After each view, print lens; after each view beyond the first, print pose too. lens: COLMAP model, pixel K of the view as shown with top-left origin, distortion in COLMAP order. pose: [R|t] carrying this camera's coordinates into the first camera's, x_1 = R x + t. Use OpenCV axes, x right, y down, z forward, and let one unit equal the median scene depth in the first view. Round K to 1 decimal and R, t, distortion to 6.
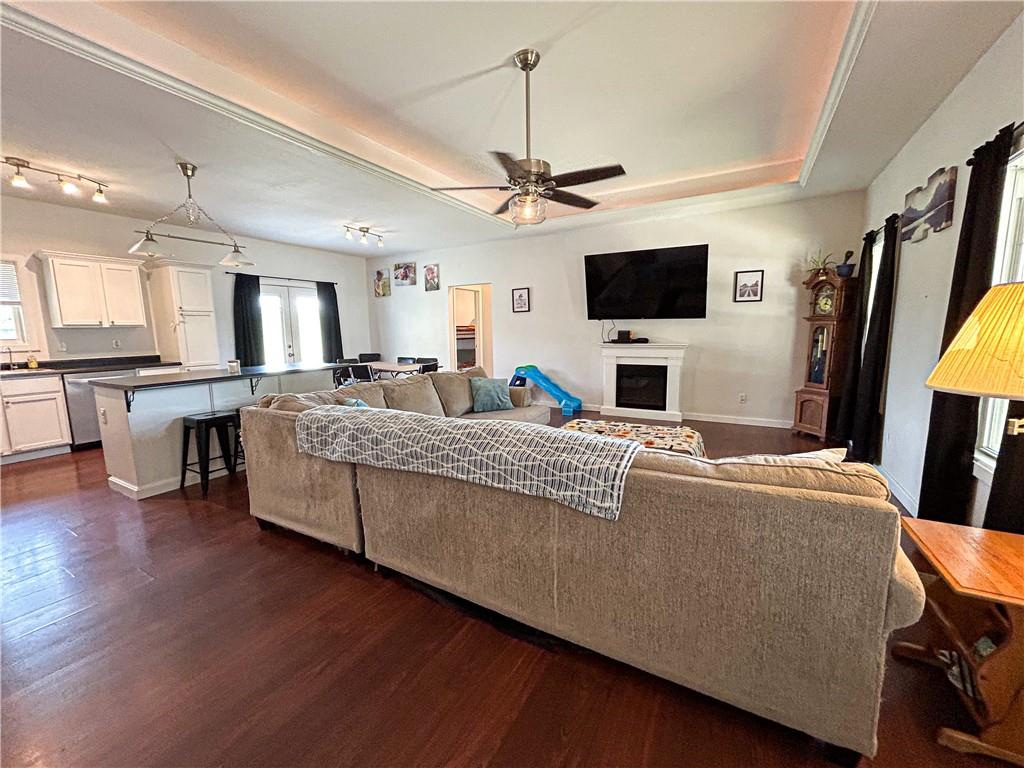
lens RADIAL K [[412.6, 0, 510.4], [0, 412.6, 382.0], [0, 0, 1]] dist [-0.004630, 0.000982]
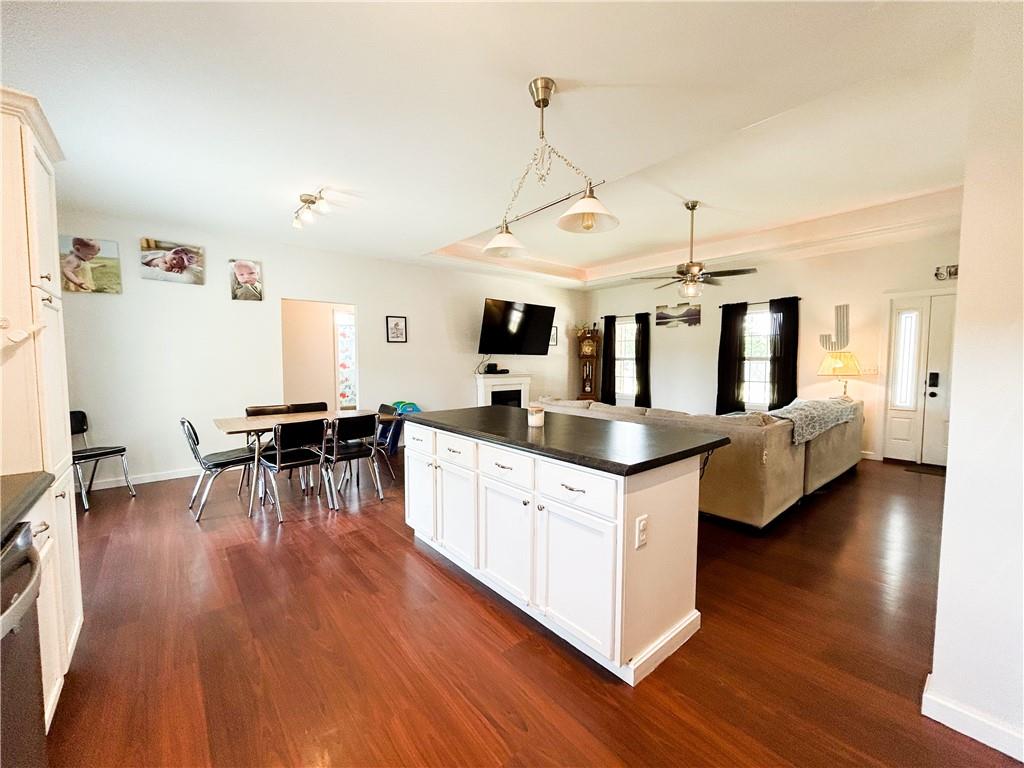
lens RADIAL K [[412.6, 0, 509.1], [0, 412.6, 383.4], [0, 0, 1]] dist [-0.004630, 0.000982]
pose [[0.345249, -0.039714, 0.937671, -0.759965], [0.118189, 0.992990, -0.001460, -0.052630], [-0.931040, 0.111327, 0.347522, 0.485826]]
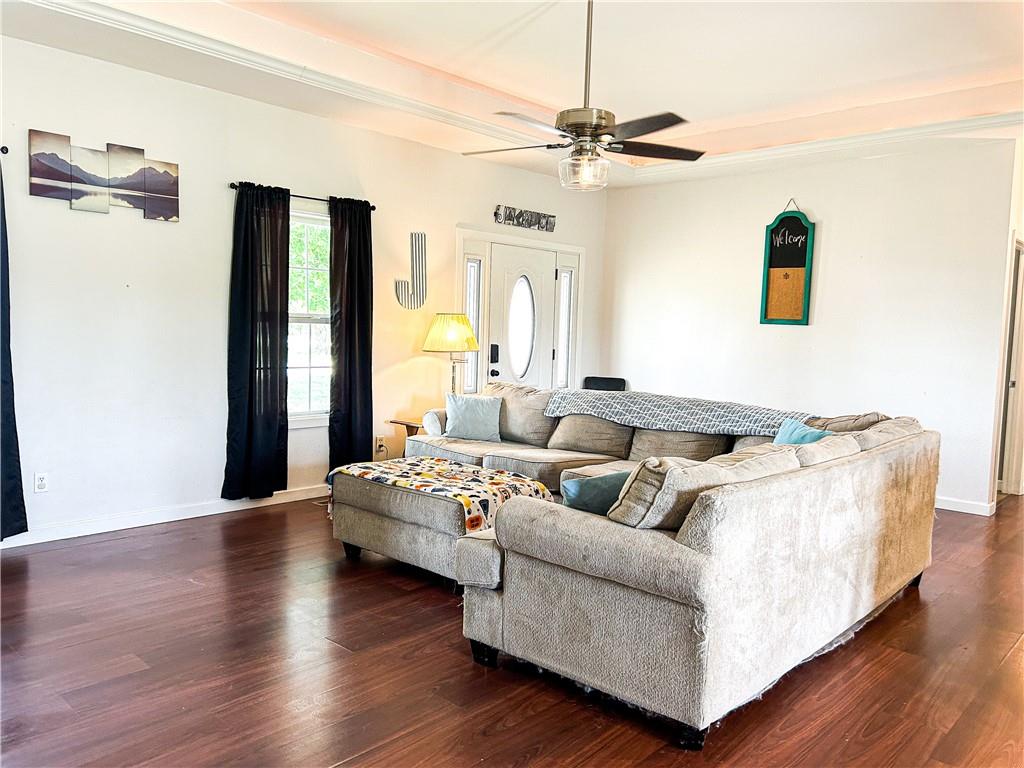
lens RADIAL K [[767.7, 0, 518.3], [0, 767.7, 388.4], [0, 0, 1]] dist [0.070403, -0.088824]
pose [[-0.975007, -0.032174, 0.219834, -0.068746], [0.012820, 0.979663, 0.200239, -0.133535], [-0.221806, 0.198052, -0.954766, 1.035903]]
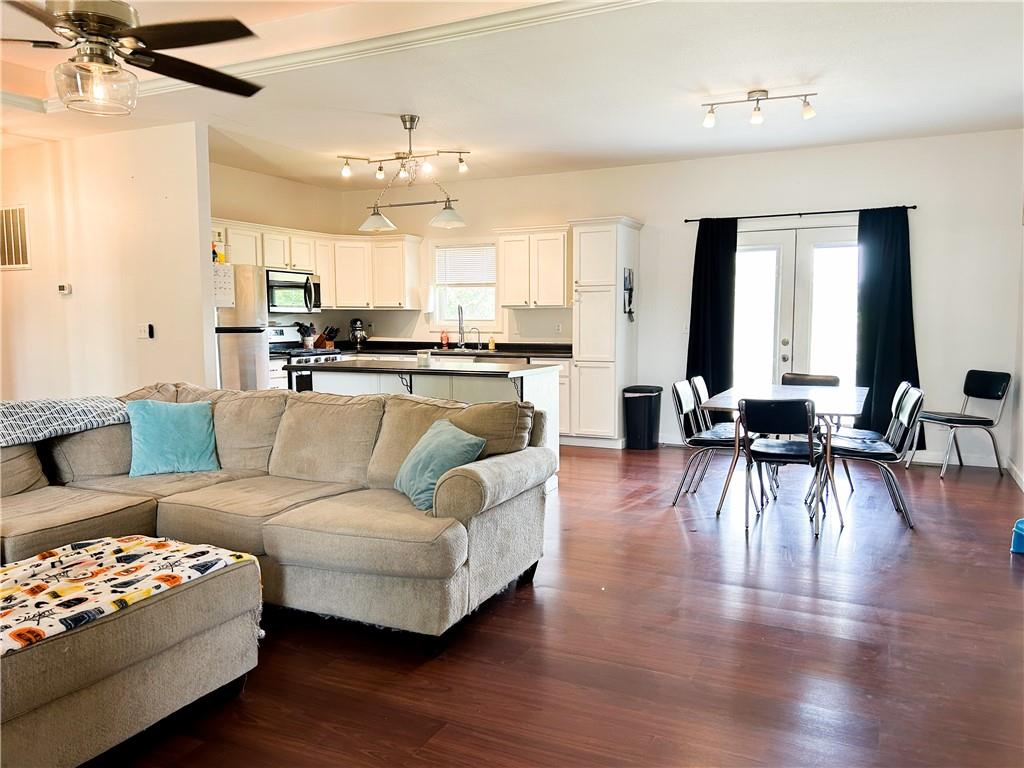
lens RADIAL K [[767.7, 0, 521.7], [0, 767.7, 391.3], [0, 0, 1]] dist [0.070403, -0.088824]
pose [[0.078301, 0.107777, -0.991087, 0.474850], [-0.127935, 0.987006, 0.097226, -0.084465], [0.988687, 0.119181, 0.091072, 0.631003]]
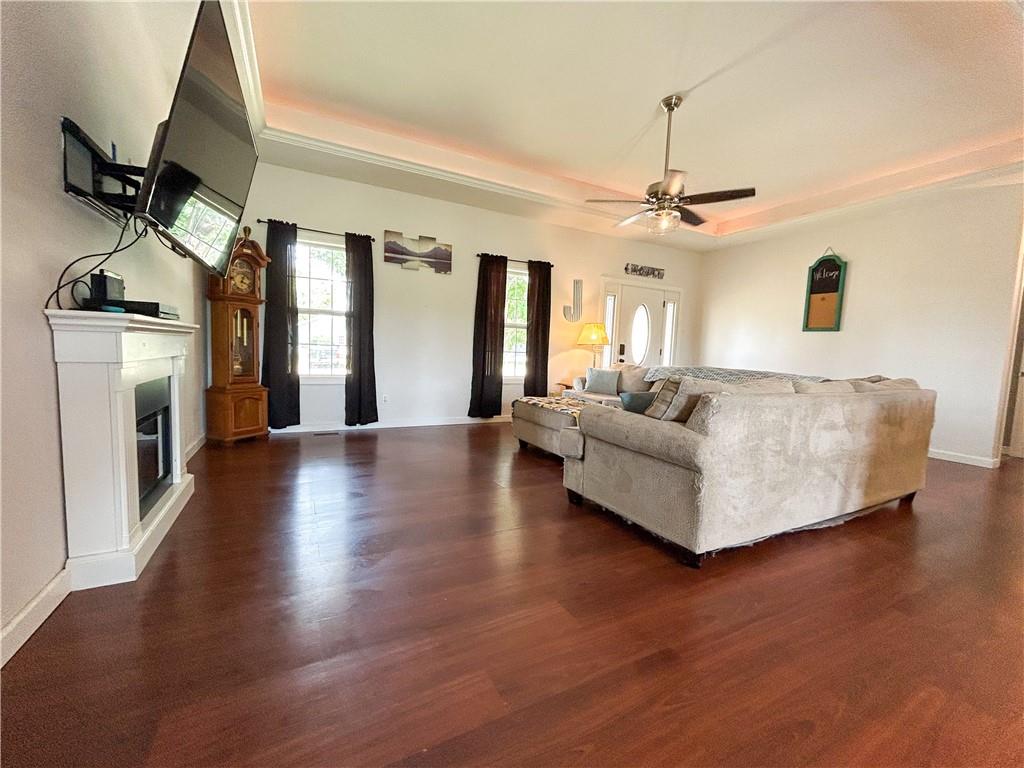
lens RADIAL K [[412.6, 0, 511.6], [0, 412.6, 385.3], [0, 0, 1]] dist [-0.004630, 0.000982]
pose [[-0.840815, -0.065223, 0.537379, -0.113806], [0.042493, 0.981699, 0.185639, -0.079469], [-0.539652, 0.178923, -0.822656, 0.988880]]
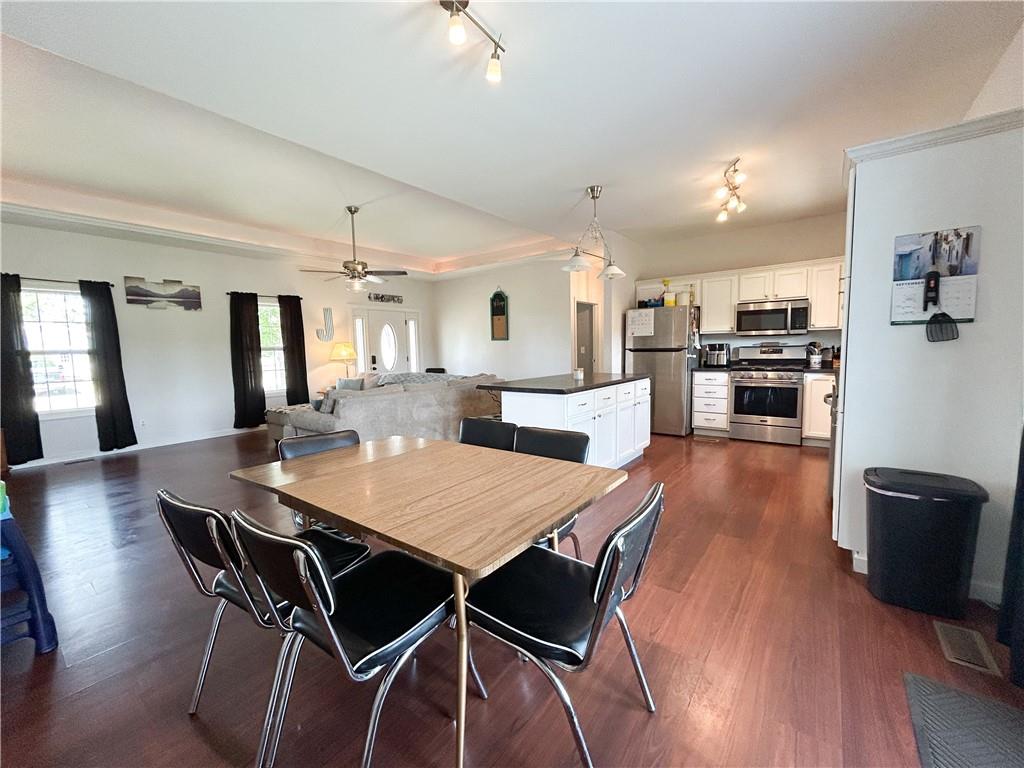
lens RADIAL K [[412.6, 0, 512.5], [0, 412.6, 384.2], [0, 0, 1]] dist [-0.004630, 0.000982]
pose [[-0.990852, 0.025028, 0.132612, -0.385951], [0.053509, 0.974970, 0.215802, -0.145642], [-0.123891, 0.220924, -0.967390, 1.206568]]
